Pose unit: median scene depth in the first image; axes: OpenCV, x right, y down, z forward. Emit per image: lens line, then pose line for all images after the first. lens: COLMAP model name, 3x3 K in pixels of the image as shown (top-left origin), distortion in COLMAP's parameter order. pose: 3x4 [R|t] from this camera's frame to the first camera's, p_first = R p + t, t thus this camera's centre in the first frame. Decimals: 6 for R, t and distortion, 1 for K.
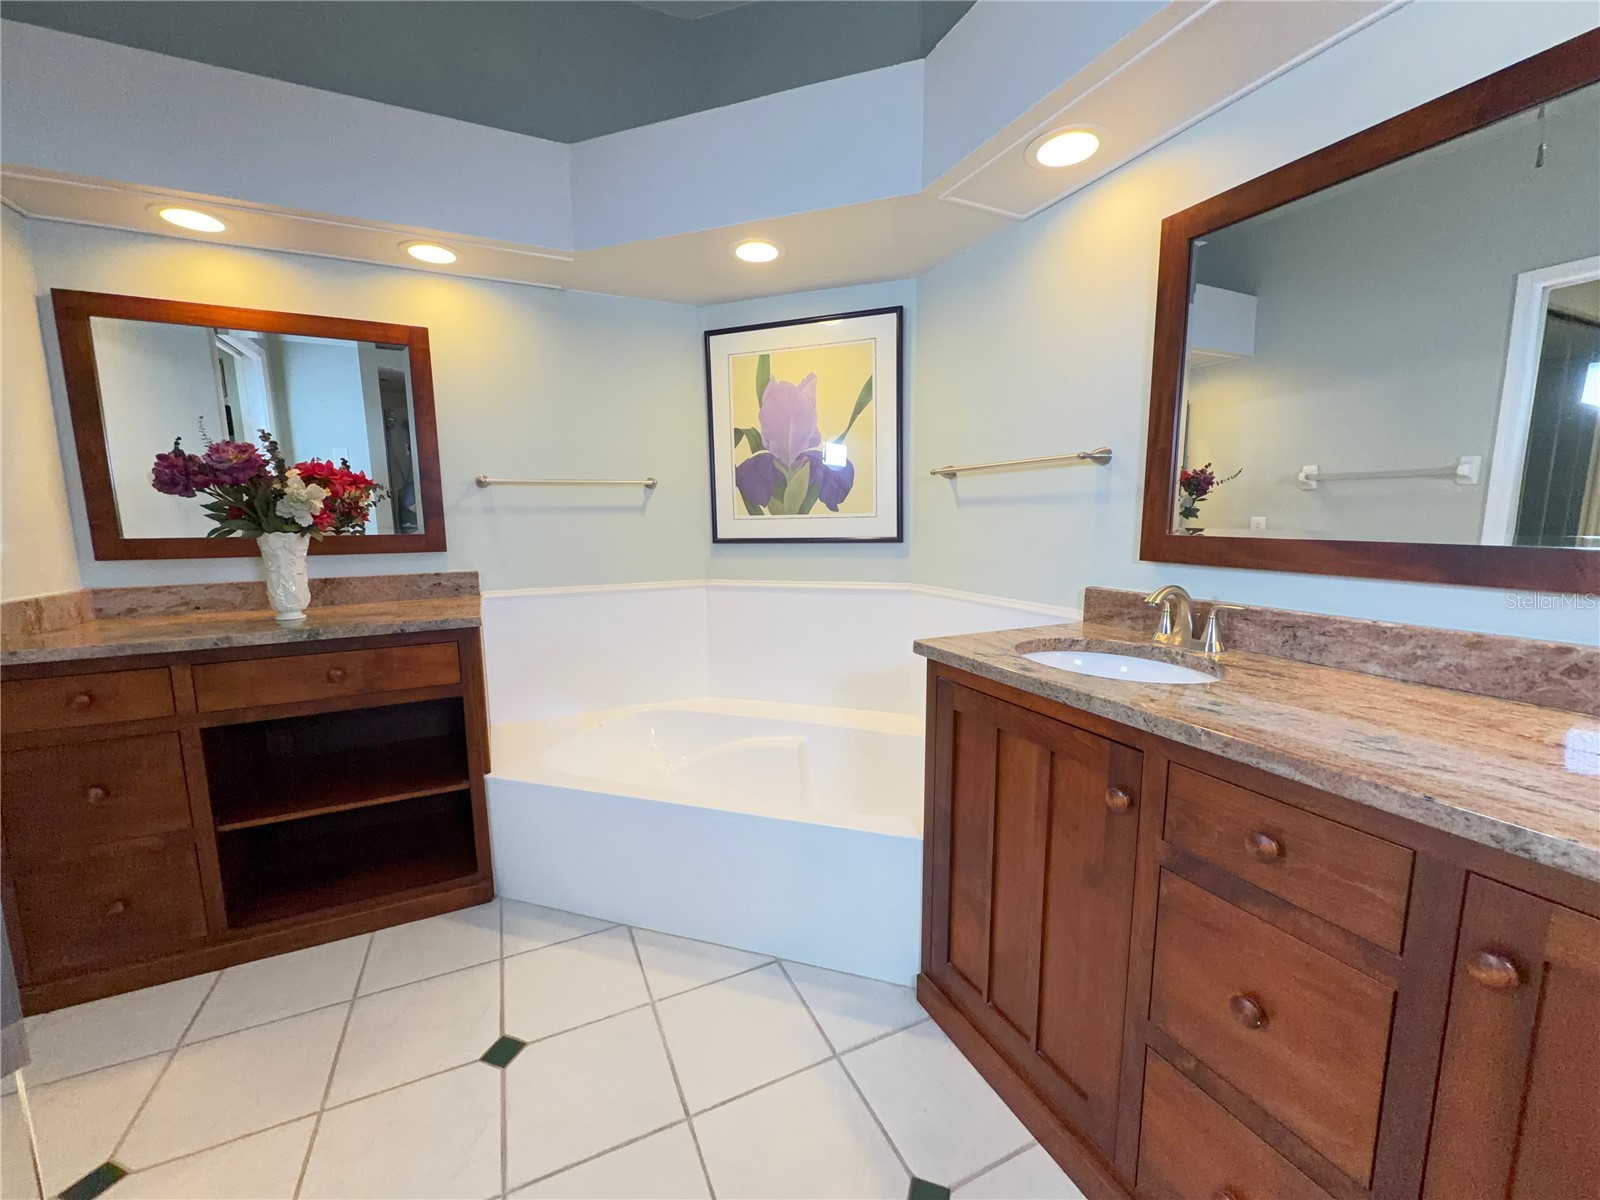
lens RADIAL K [[639.8, 0, 798.5], [0, 639.8, 601.8], [0, 0, 1]] dist [-0.000397, 0.000224]
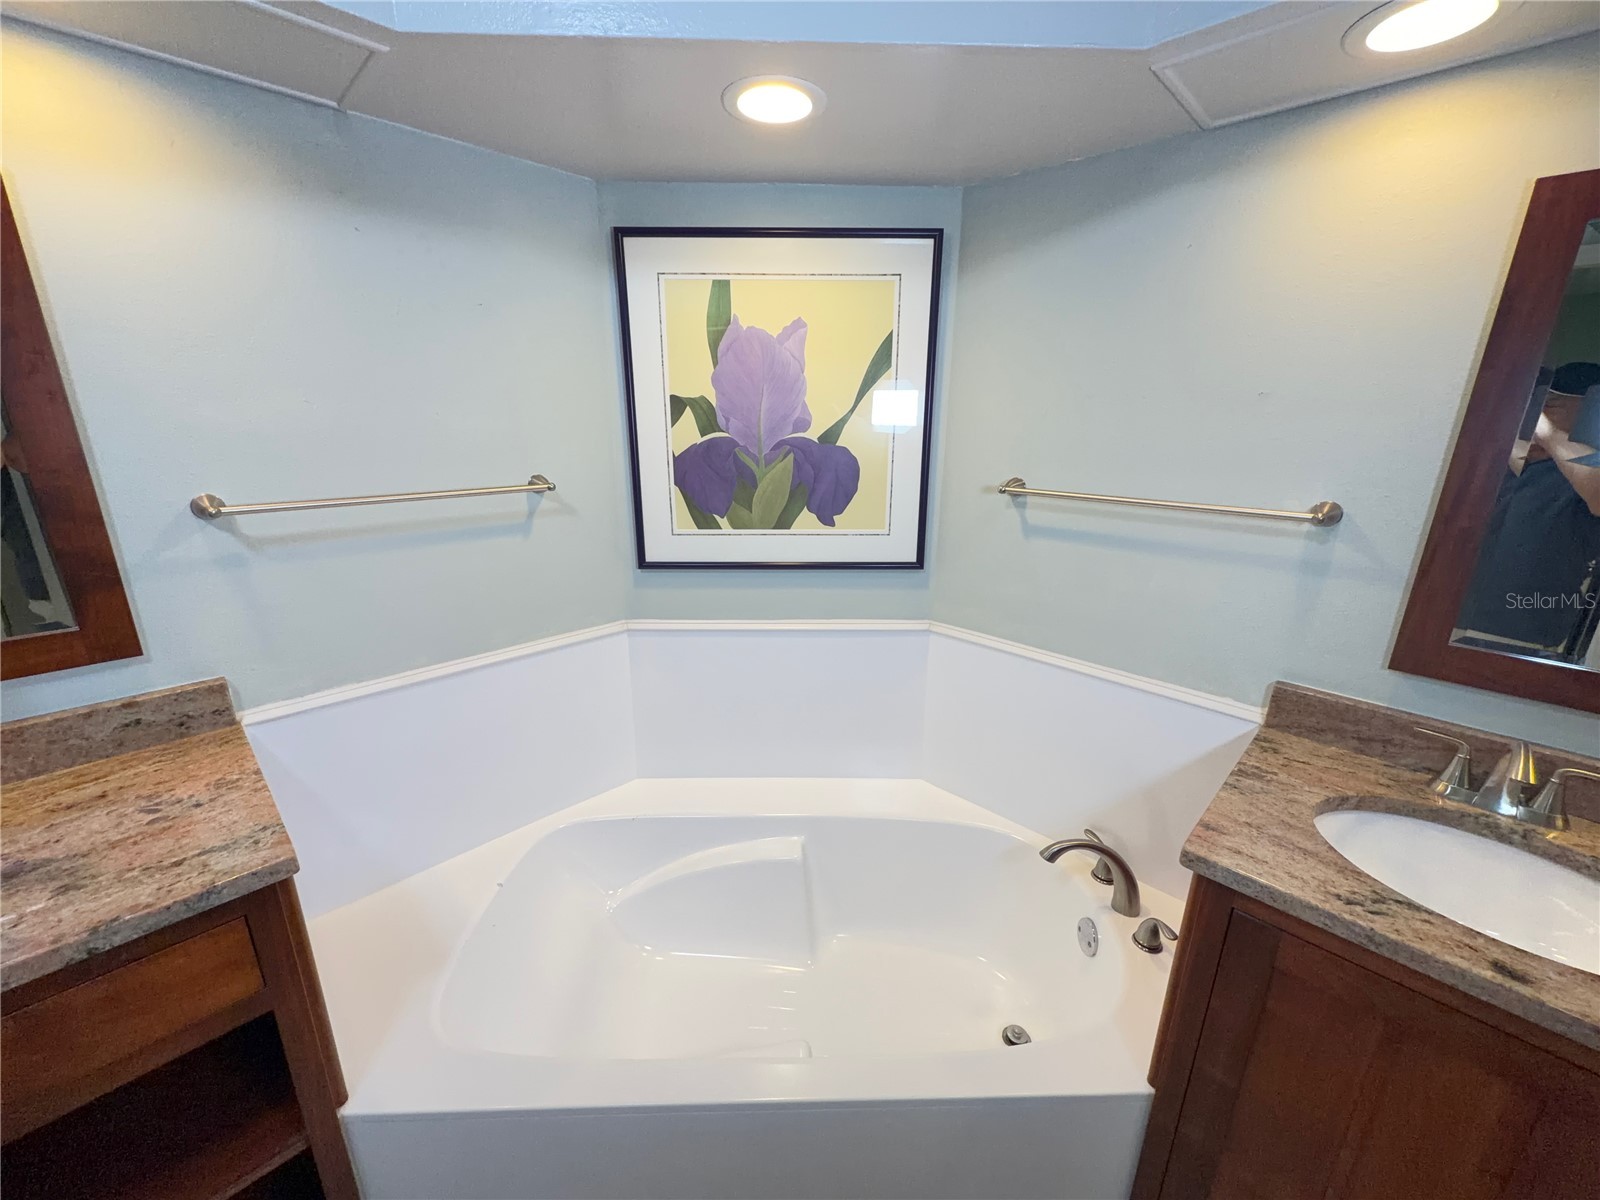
lens RADIAL K [[639.8, 0, 800.9], [0, 639.8, 604.1], [0, 0, 1]] dist [-0.000397, 0.000224]
pose [[0.939058, -0.077951, 0.334803, -0.216081], [0.025293, 0.986978, 0.158852, -0.169050], [-0.342826, -0.140703, 0.928802, 0.342098]]
